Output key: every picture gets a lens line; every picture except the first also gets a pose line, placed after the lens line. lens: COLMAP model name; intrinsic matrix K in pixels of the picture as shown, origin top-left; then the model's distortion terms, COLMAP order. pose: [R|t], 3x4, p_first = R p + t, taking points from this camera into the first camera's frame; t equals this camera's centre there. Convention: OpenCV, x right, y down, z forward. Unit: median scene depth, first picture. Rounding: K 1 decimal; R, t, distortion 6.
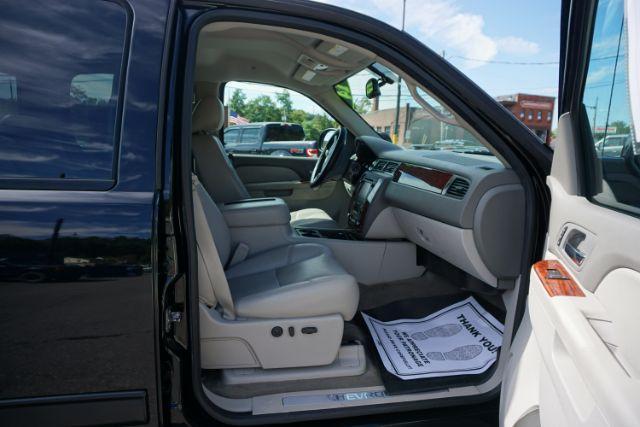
lens RADIAL K [[446.4, 0, 321.1], [0, 446.4, 215.9], [0, 0, 1]] dist [-0.020962, -0.003167]
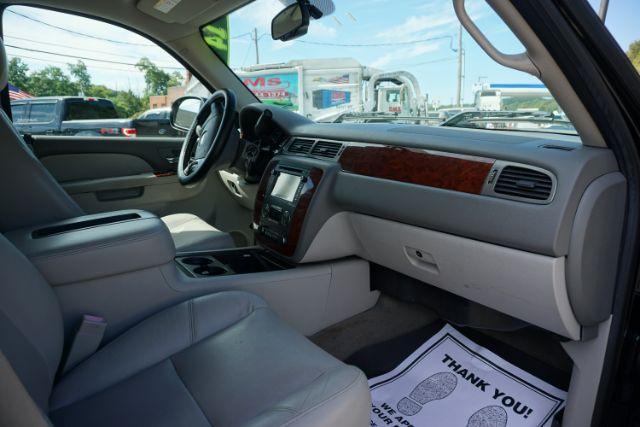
lens RADIAL K [[436.1, 0, 322.8], [0, 436.1, 212.6], [0, 0, 1]] dist [-0.023591, 0.024063]
pose [[0.915025, -0.090995, 0.393001, -0.085699], [0.073393, 0.995519, 0.059621, -0.044332], [-0.396665, -0.025711, 0.917603, 0.335649]]
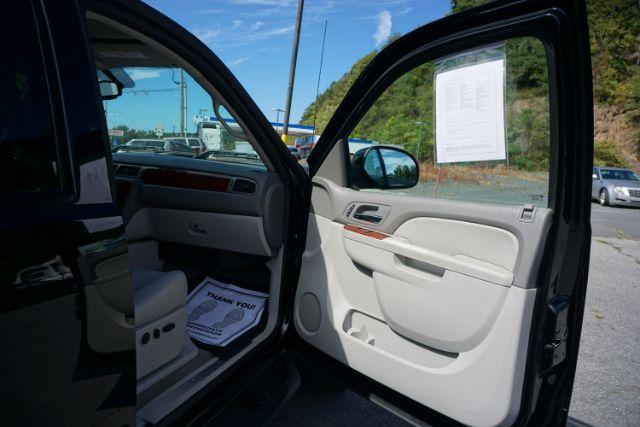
lens RADIAL K [[436.1, 0, 320.7], [0, 436.1, 214.5], [0, 0, 1]] dist [-0.023591, 0.024063]
pose [[0.523941, -0.093031, 0.846659, -0.377785], [0.092239, 0.994369, 0.052180, -0.015778], [-0.846745, 0.050756, 0.529572, 0.079408]]
